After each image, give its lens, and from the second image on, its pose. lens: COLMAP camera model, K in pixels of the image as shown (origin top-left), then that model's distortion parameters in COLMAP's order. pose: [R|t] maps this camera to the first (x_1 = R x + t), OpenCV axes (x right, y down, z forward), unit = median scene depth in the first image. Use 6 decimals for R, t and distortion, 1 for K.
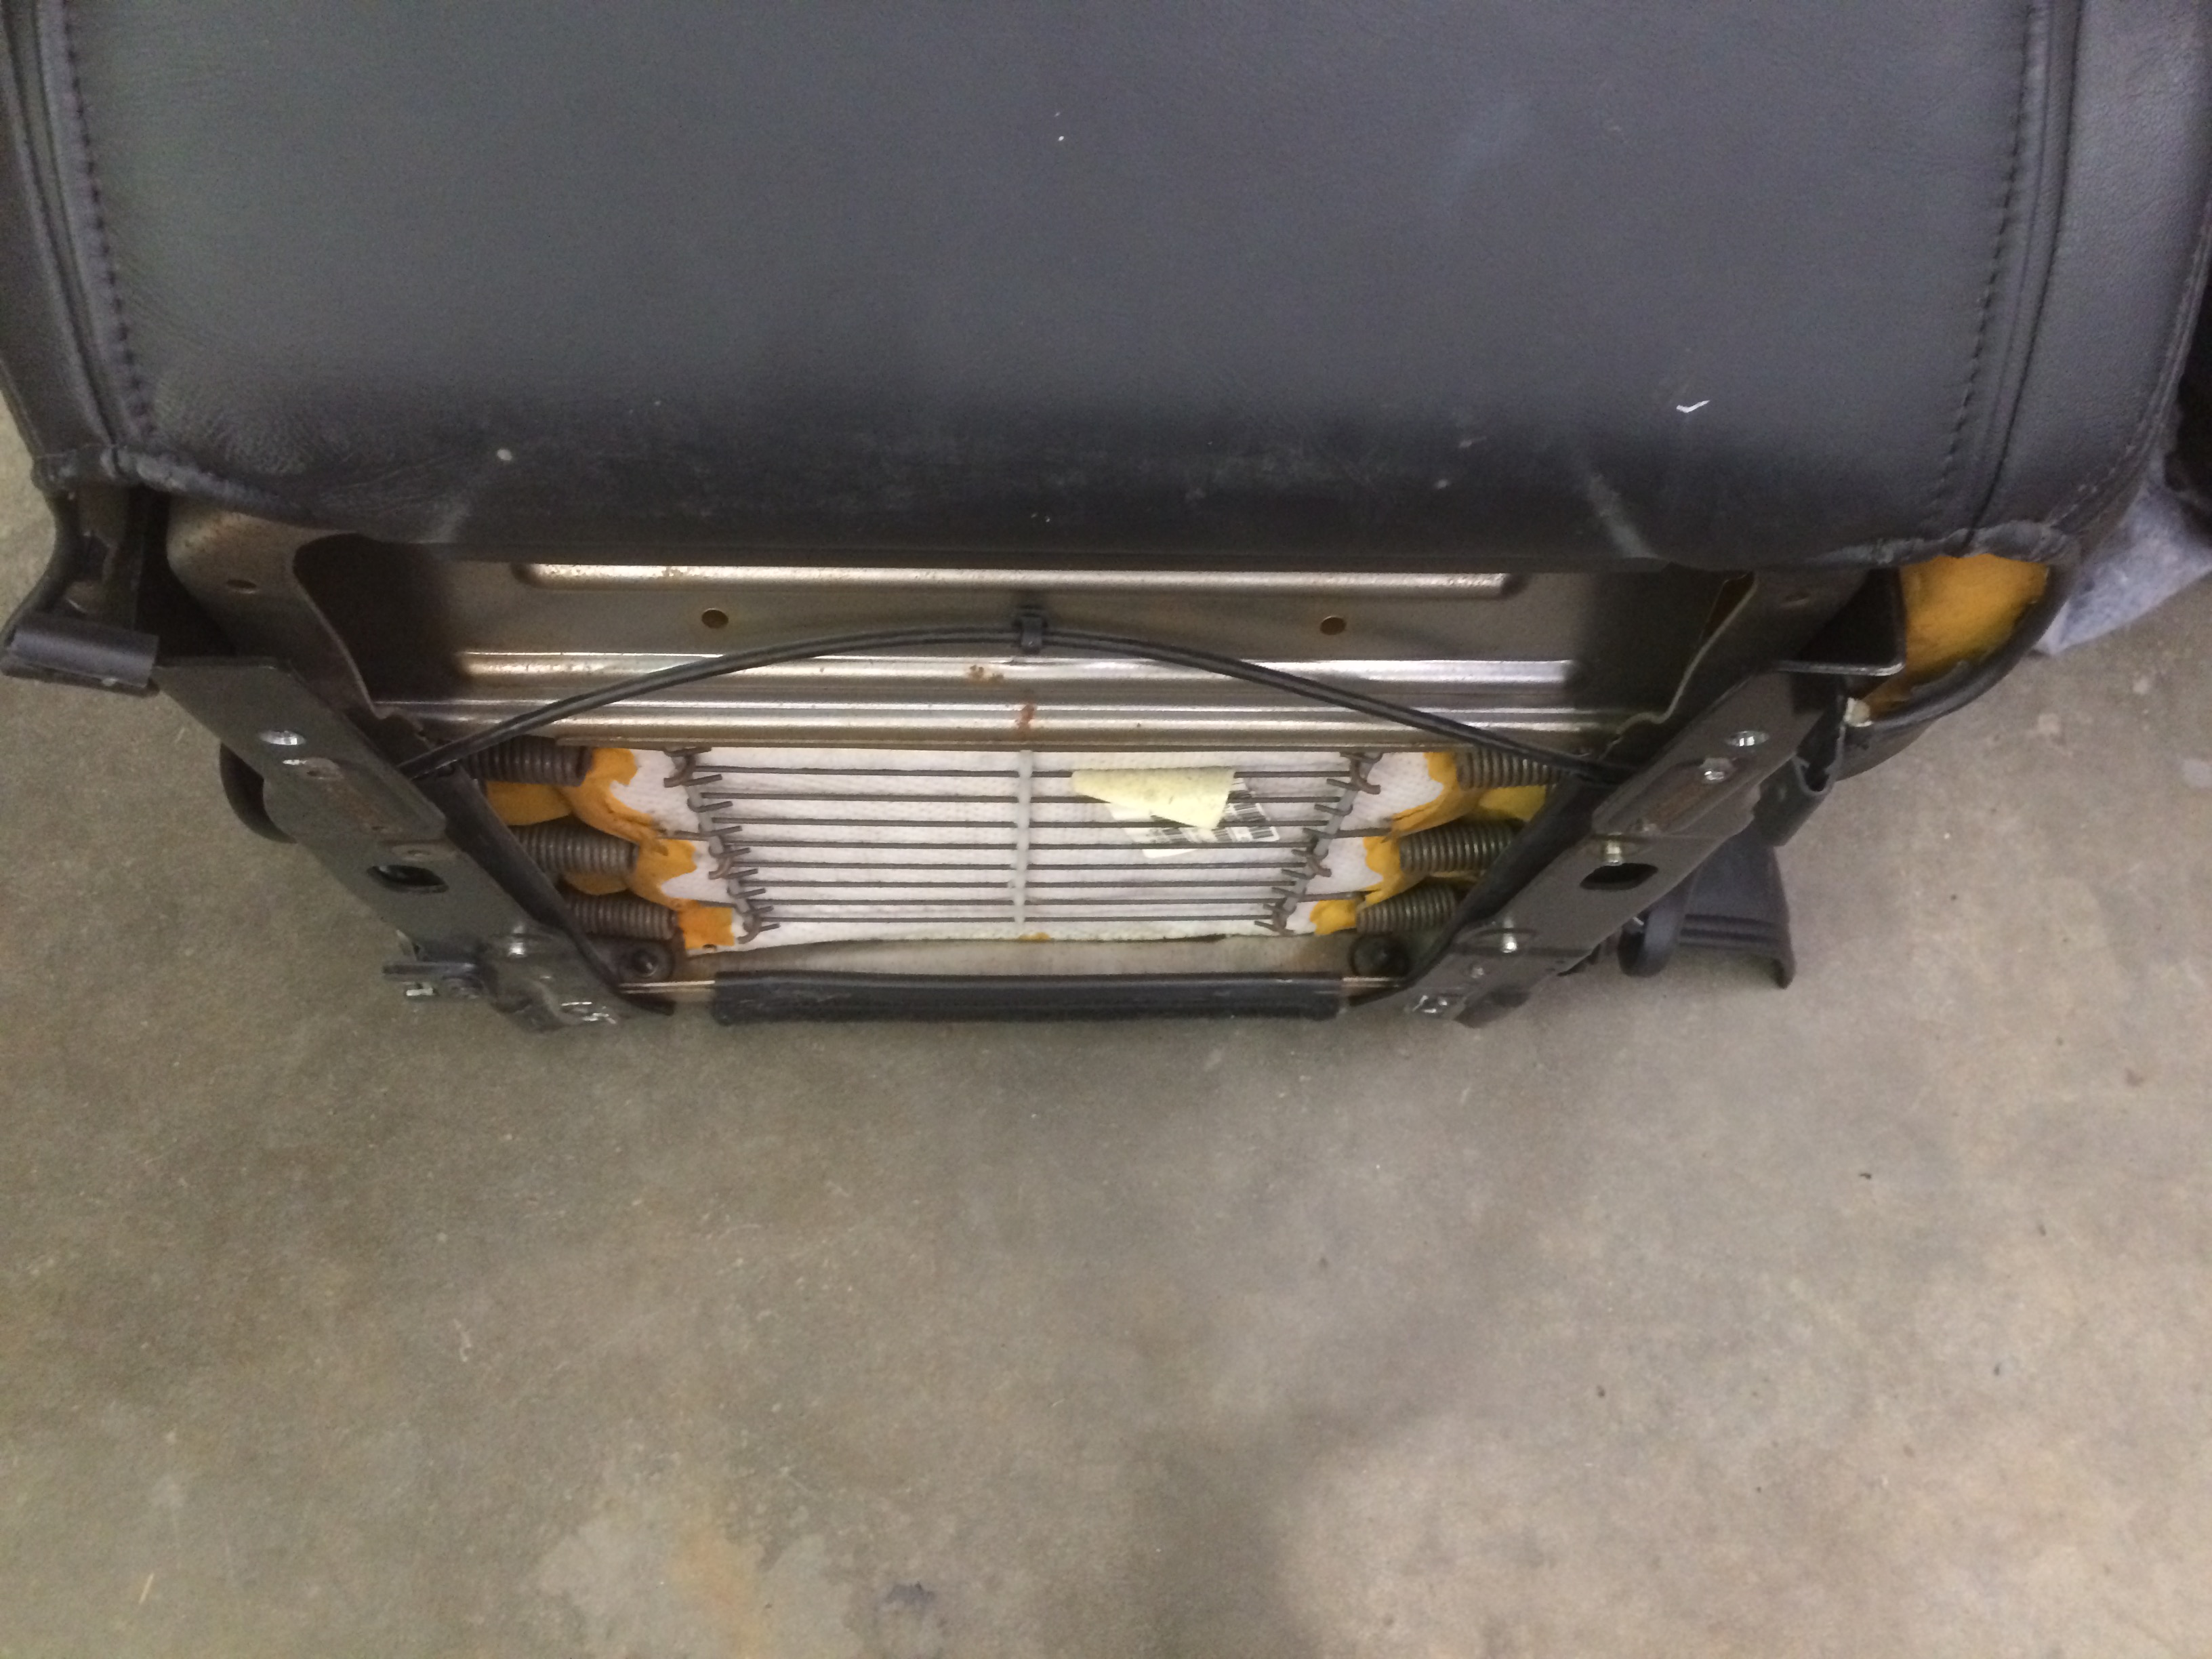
lens RADIAL K [[1902.1, 0, 1106.0], [0, 1902.1, 829.5], [0, 0, 1]] dist [0.095183, -0.134311]
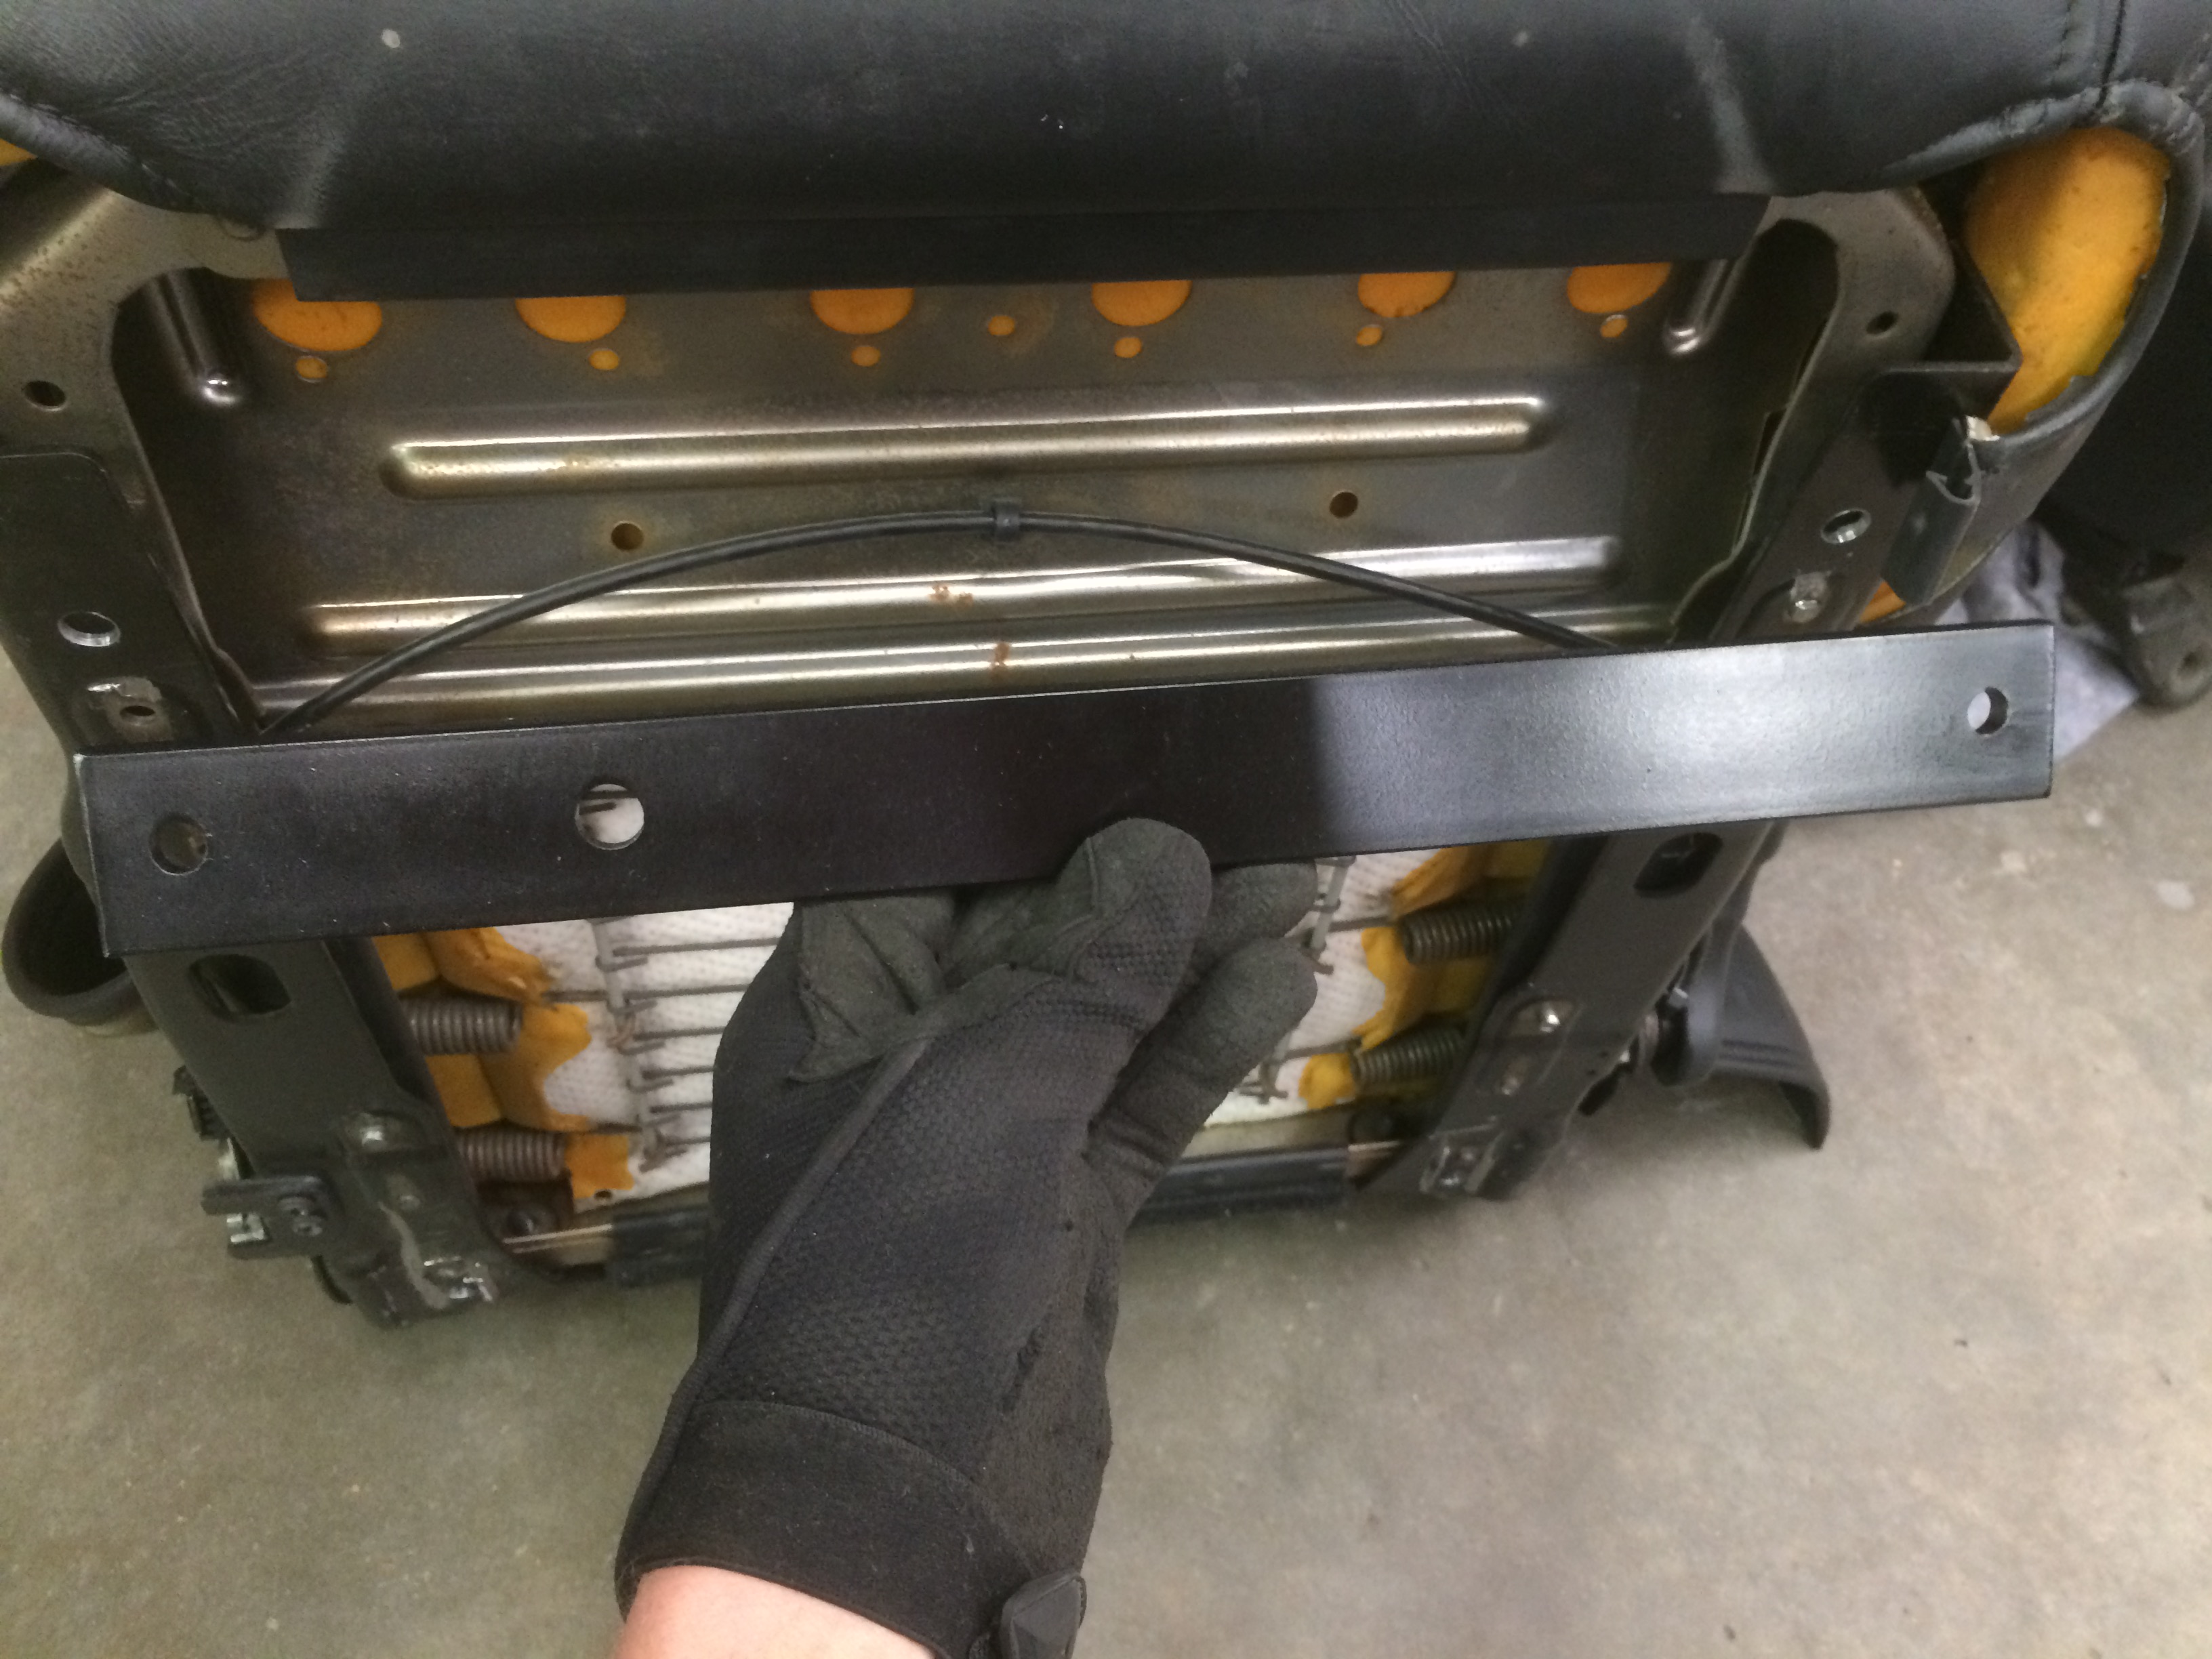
lens RADIAL K [[1914.6, 0, 1106.0], [0, 1914.6, 829.5], [0, 0, 1]] dist [0.093422, -0.138832]
pose [[0.990540, -0.096050, 0.098008, -0.053693], [0.119739, 0.953851, -0.275376, 0.158654], [-0.067035, 0.284506, 0.956328, 0.124792]]
